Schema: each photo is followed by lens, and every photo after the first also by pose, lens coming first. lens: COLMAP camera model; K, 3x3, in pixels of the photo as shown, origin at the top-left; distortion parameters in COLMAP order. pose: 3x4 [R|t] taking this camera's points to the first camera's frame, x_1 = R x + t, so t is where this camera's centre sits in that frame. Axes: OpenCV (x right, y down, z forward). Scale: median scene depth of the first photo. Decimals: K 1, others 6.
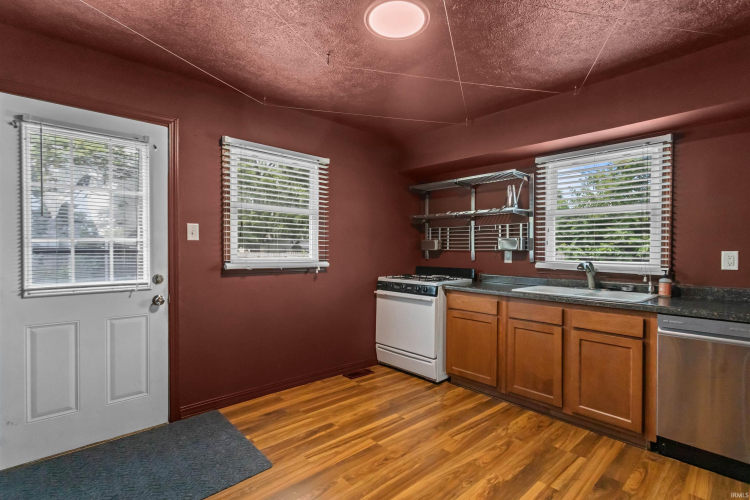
lens RADIAL K [[353.4, 0, 376.3], [0, 353.4, 256.8], [0, 0, 1]] dist [0.002834, 0.000651]
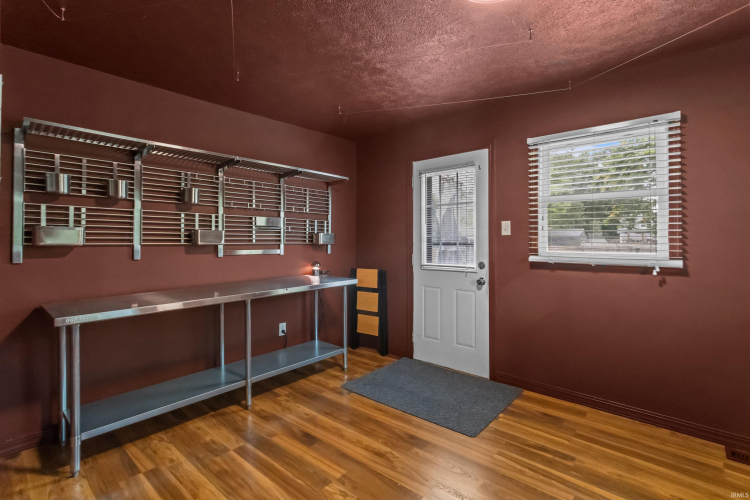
lens RADIAL K [[353.4, 0, 375.4], [0, 353.4, 236.5], [0, 0, 1]] dist [0.002834, 0.000651]
pose [[0.104760, -0.016384, -0.994363, 0.598924], [-0.018937, 0.999650, -0.018466, -0.011217], [0.994317, 0.020764, 0.104413, 0.424672]]
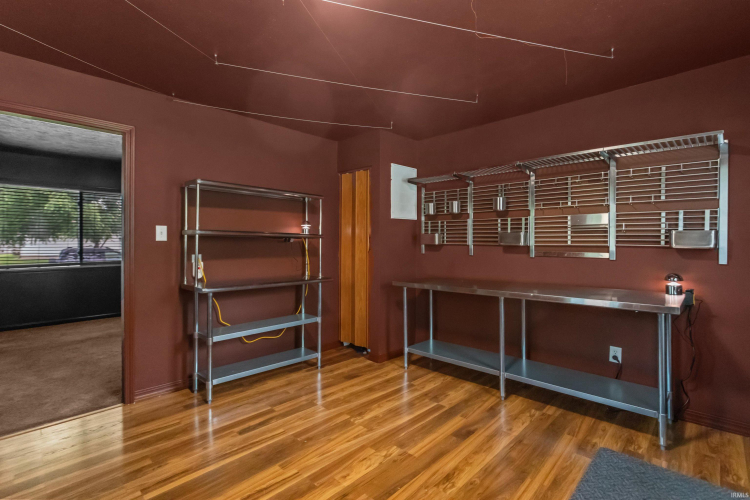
lens RADIAL K [[353.4, 0, 381.2], [0, 353.4, 243.1], [0, 0, 1]] dist [0.002834, 0.000651]
pose [[-0.996994, -0.010724, -0.076733, 0.009710], [-0.012179, 0.999754, 0.018518, -0.021104], [0.076516, 0.019397, -0.996880, 1.200501]]
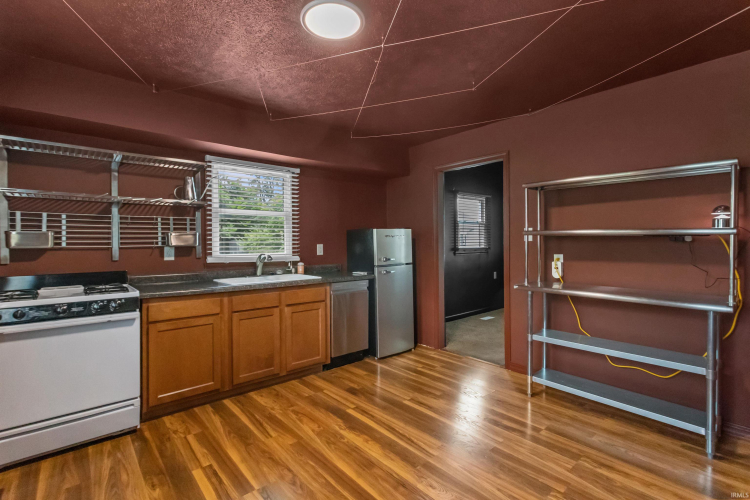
lens RADIAL K [[353.4, 0, 371.0], [0, 353.4, 246.8], [0, 0, 1]] dist [0.002834, 0.000651]
pose [[0.050252, -0.016315, 0.998603, -0.649523], [0.031107, 0.999407, 0.014762, -0.018756], [-0.998252, 0.030322, 0.050730, 0.579454]]
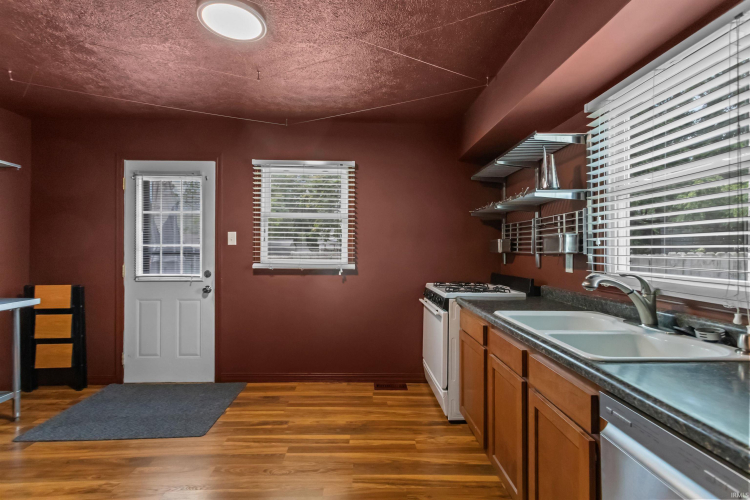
lens RADIAL K [[353.4, 0, 373.3], [0, 353.4, 250.2], [0, 0, 1]] dist [0.002834, 0.000651]
pose [[0.759366, -0.002887, -0.650657, 0.685102], [-0.012545, 0.999739, -0.019076, -0.009080], [0.650542, 0.022648, 0.759132, 0.347260]]
